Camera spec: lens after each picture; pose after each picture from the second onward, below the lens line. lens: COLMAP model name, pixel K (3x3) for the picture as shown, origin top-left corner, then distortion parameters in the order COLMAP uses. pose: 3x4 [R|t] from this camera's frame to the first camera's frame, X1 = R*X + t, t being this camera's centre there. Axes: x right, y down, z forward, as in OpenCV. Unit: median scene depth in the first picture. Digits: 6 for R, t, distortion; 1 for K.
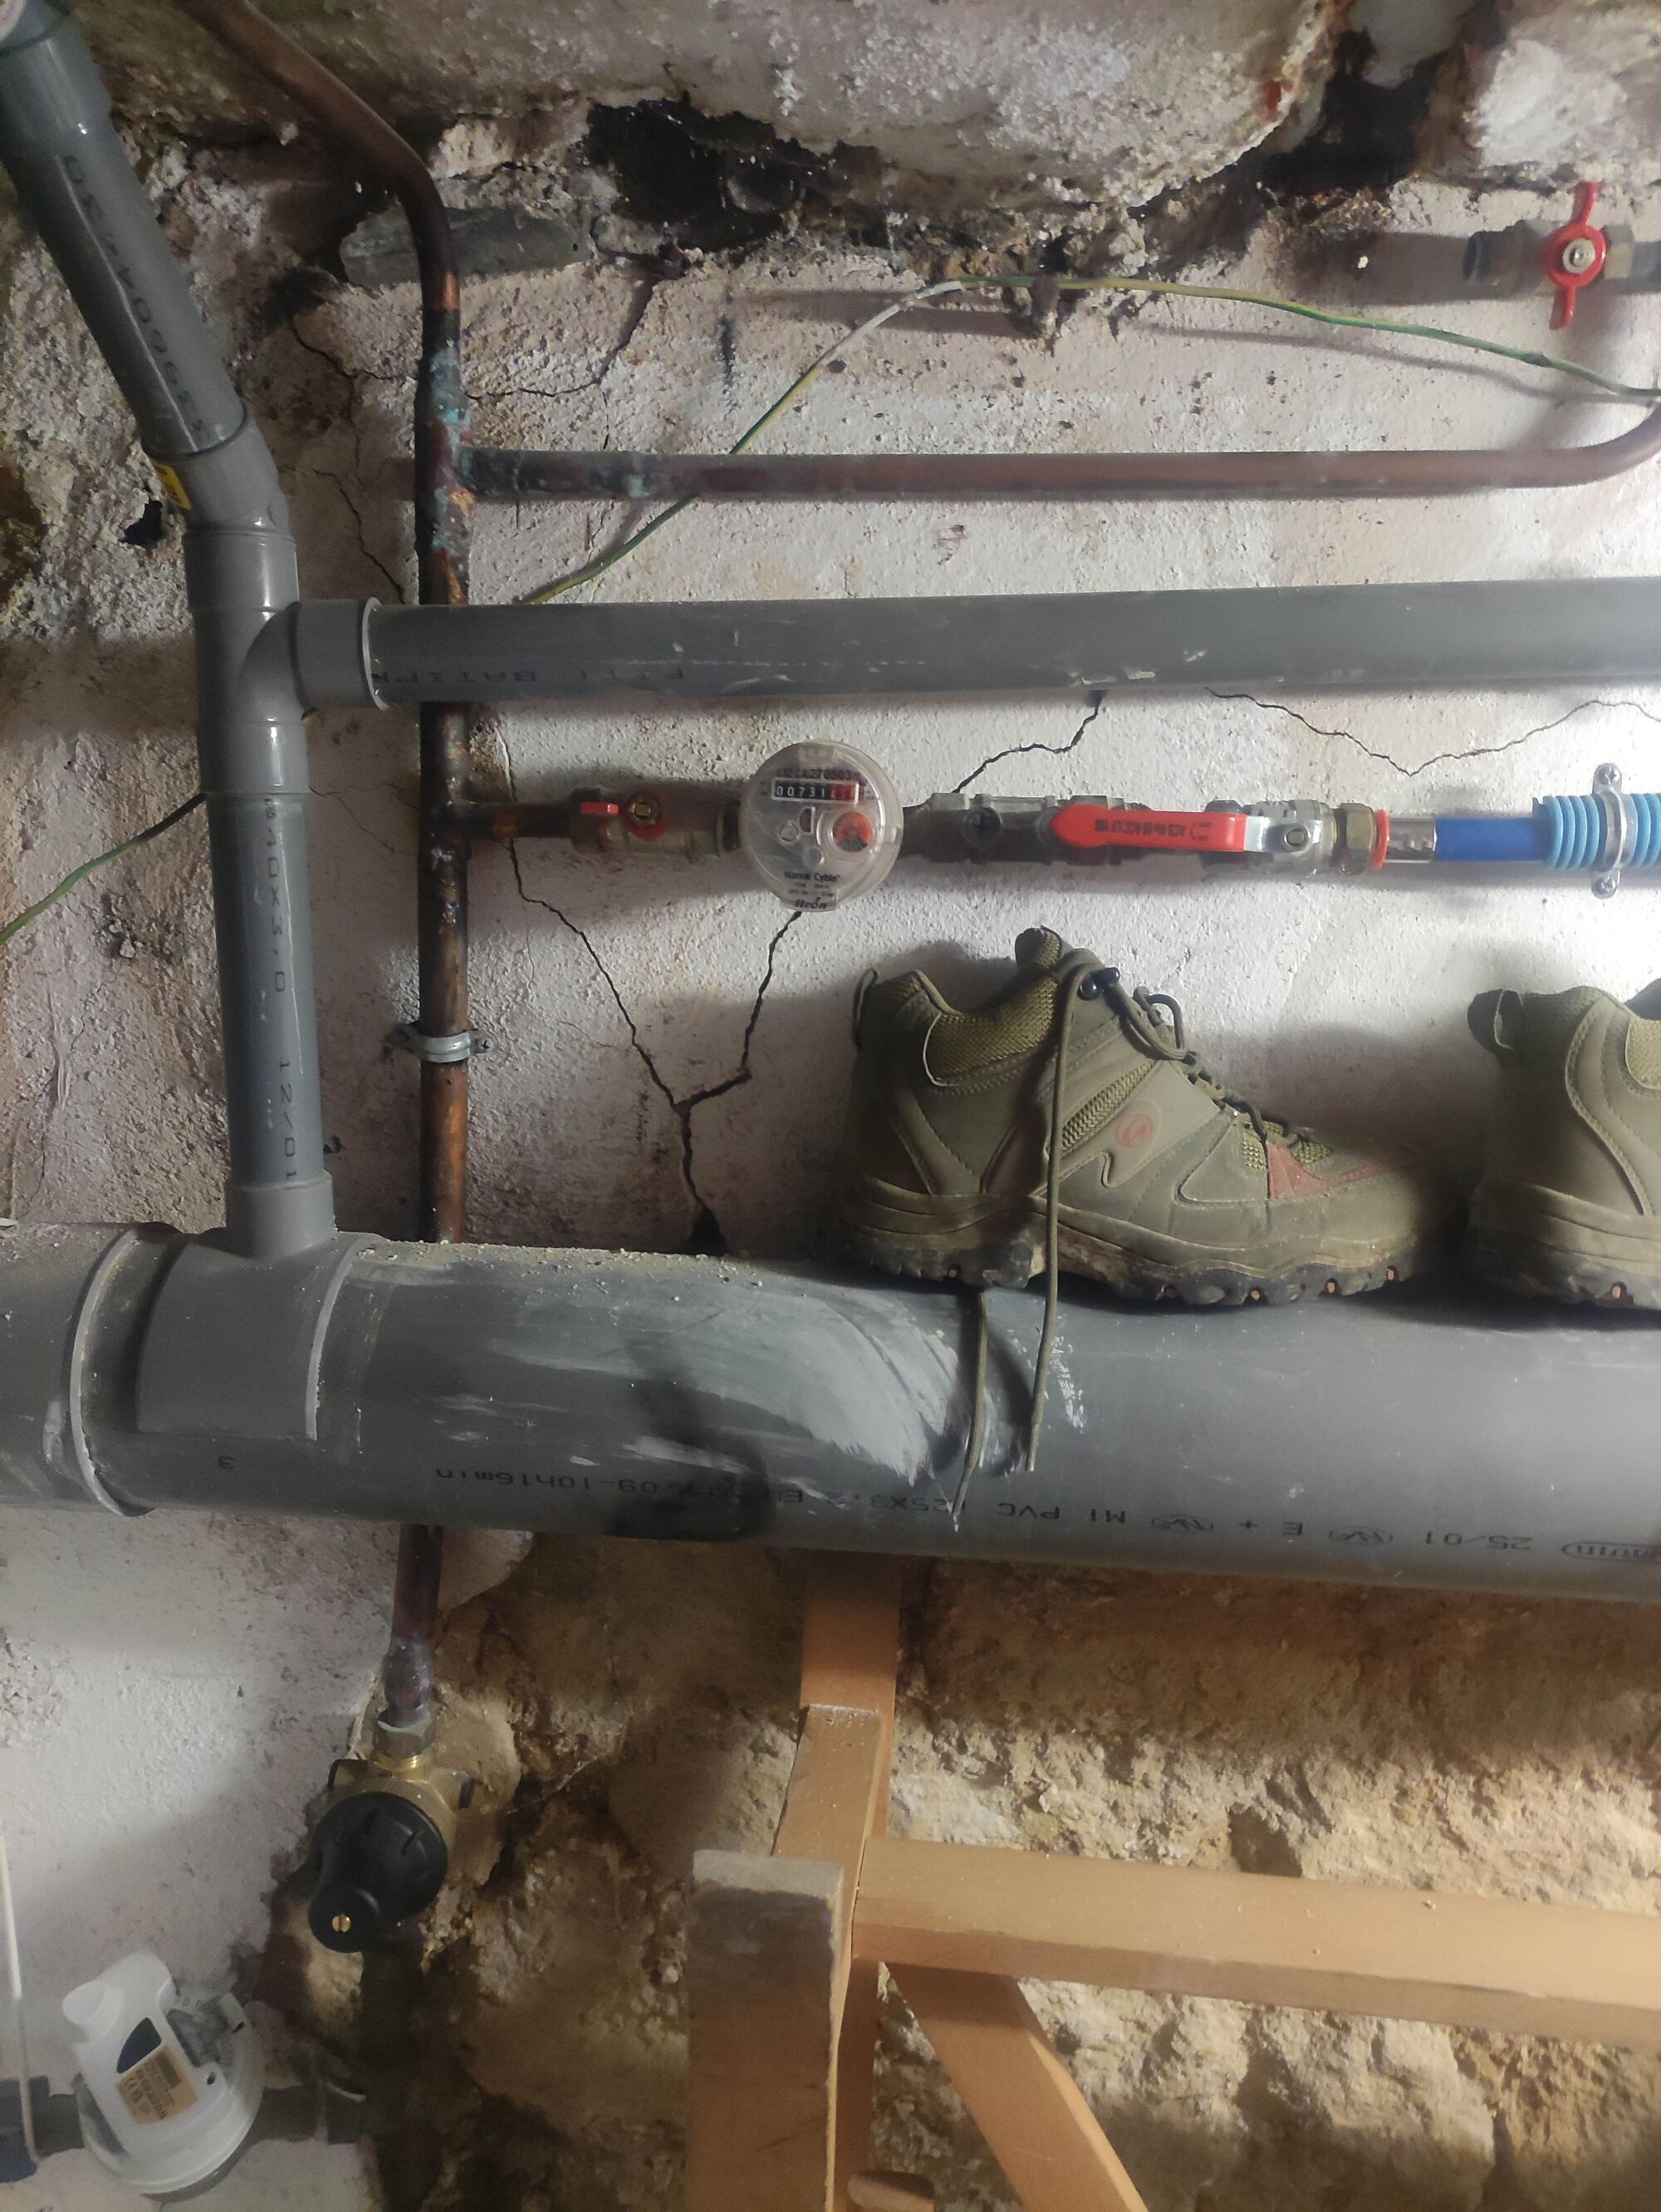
lens RADIAL K [[1599.6, 0, 830.5], [0, 1599.6, 1106.0], [0, 0, 1]] dist [0.054811, -0.047331]
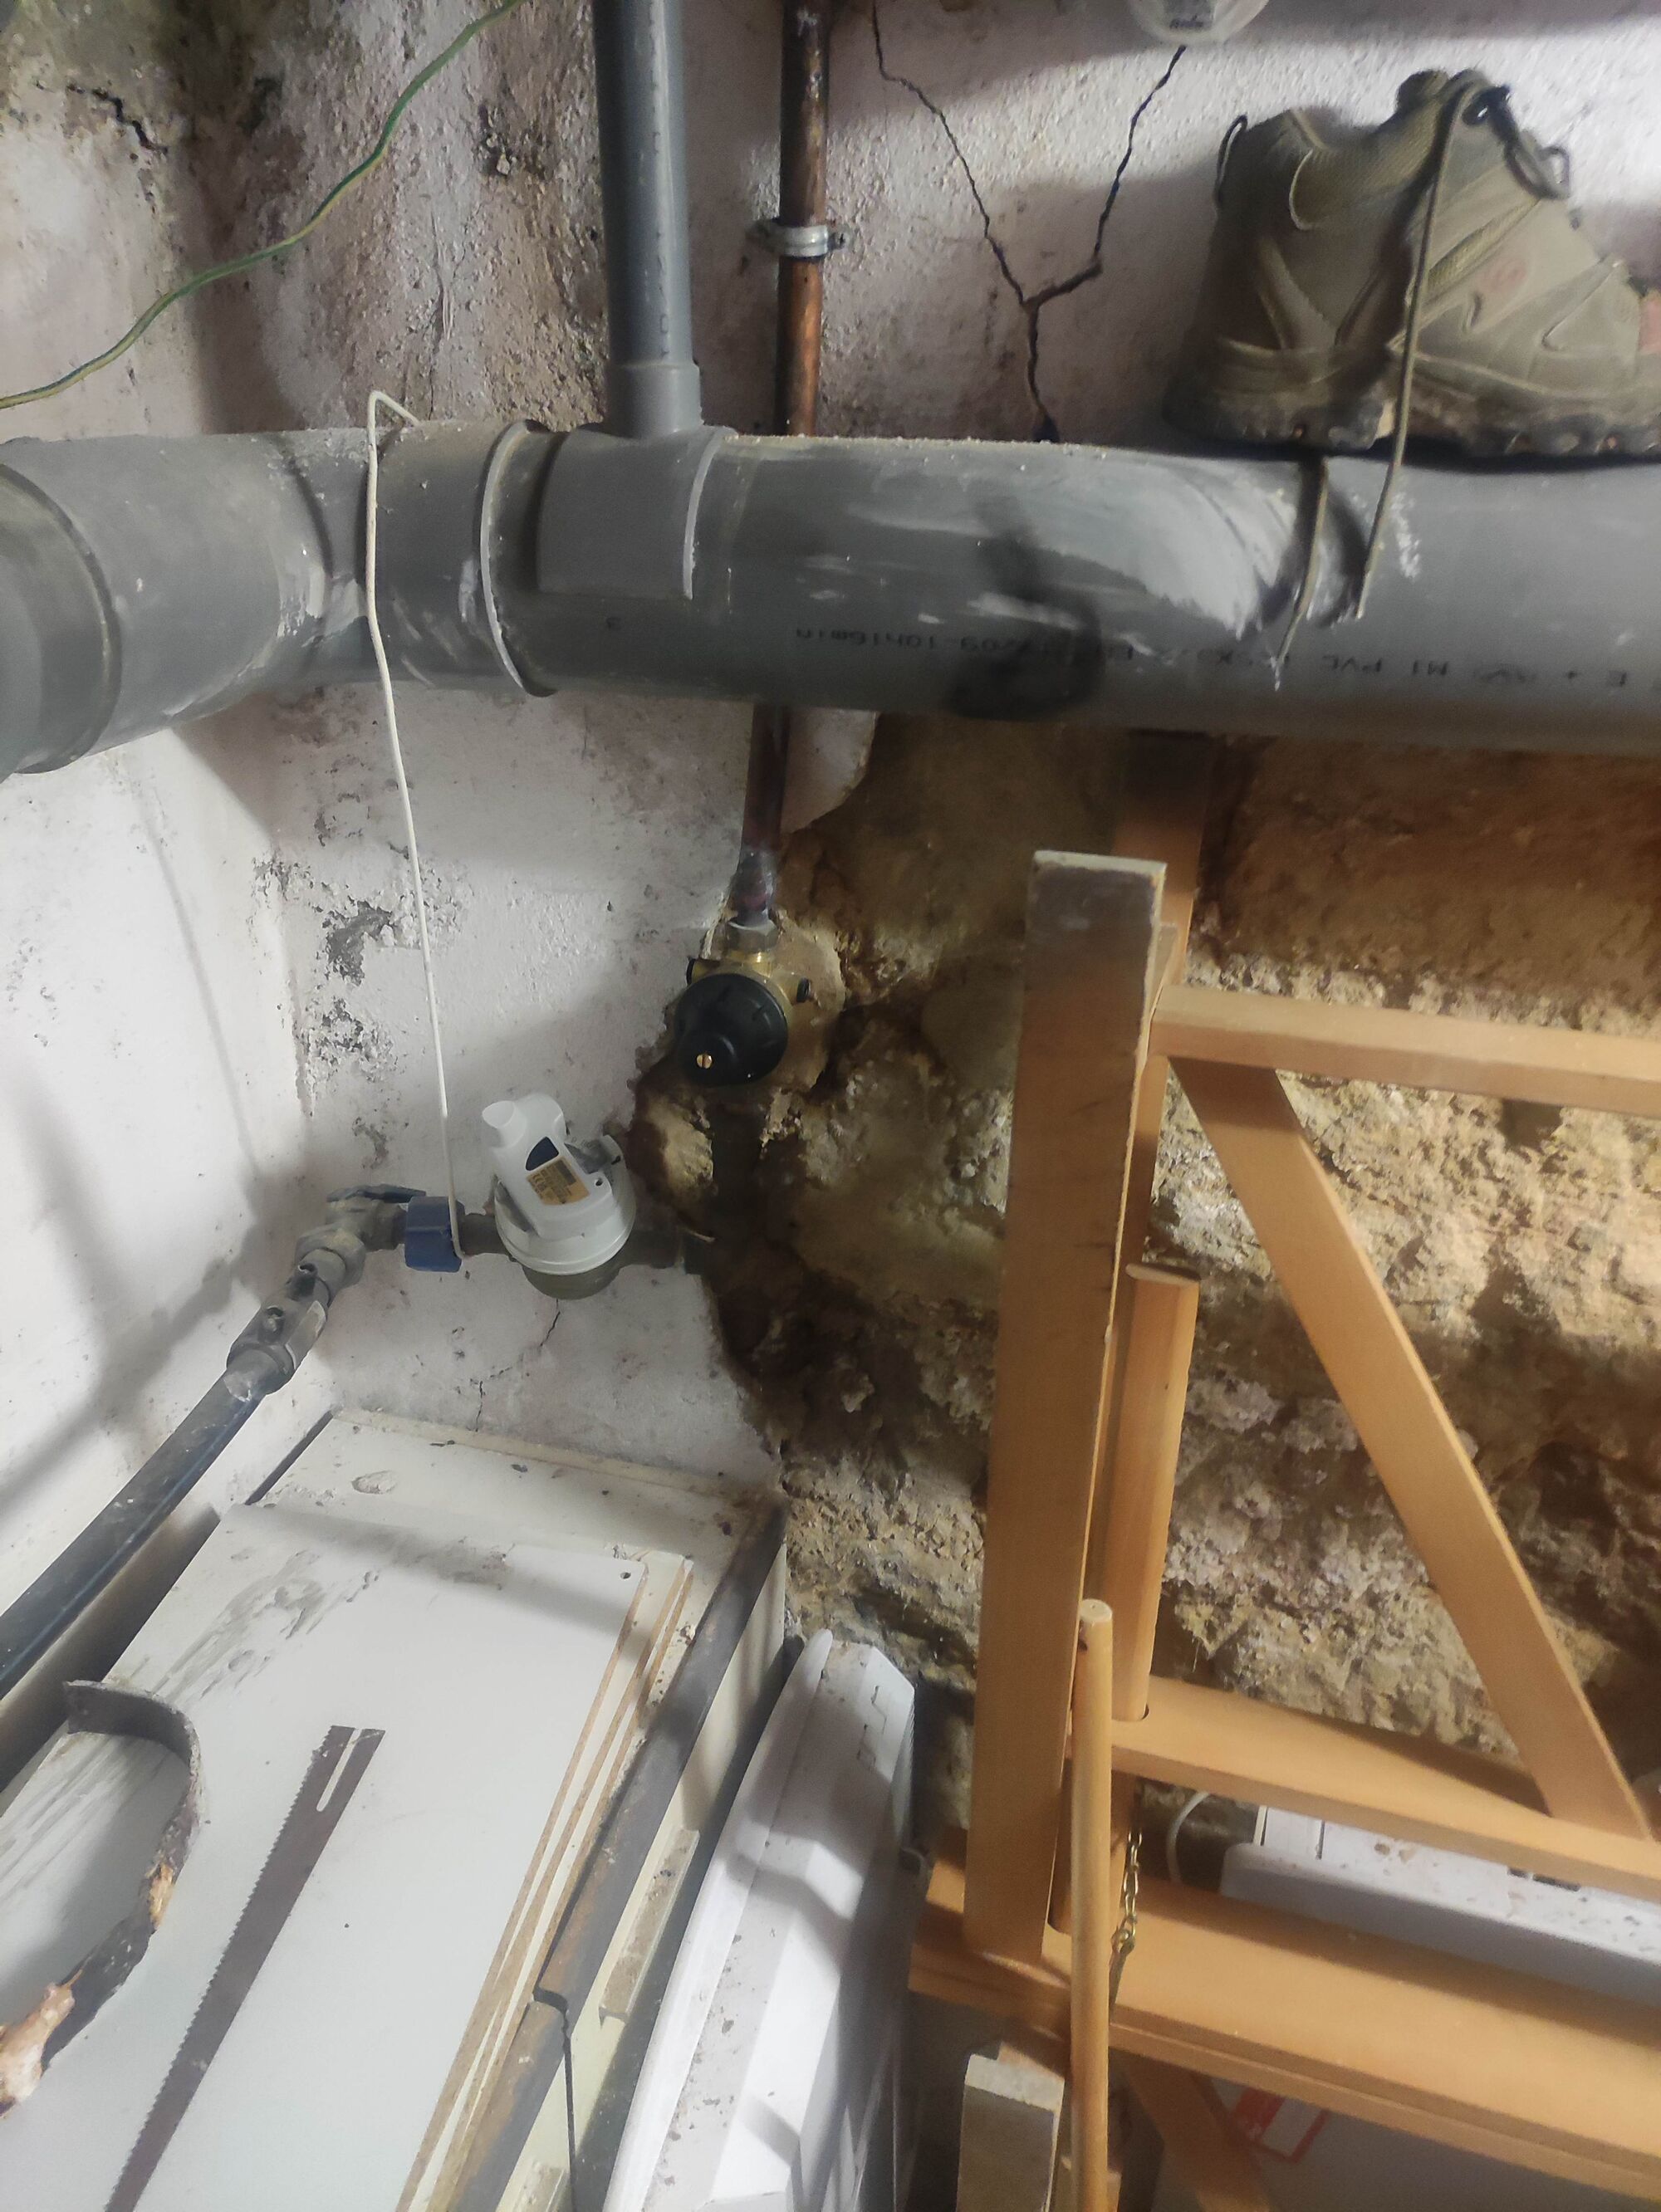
lens RADIAL K [[1601.3, 0, 830.5], [0, 1601.3, 1106.0], [0, 0, 1]] dist [0.075248, -0.079358]
pose [[0.986463, 0.064880, -0.150602, -0.028853], [-0.027700, 0.971132, 0.236931, 0.240969], [0.161627, -0.229552, 0.959783, -0.117590]]
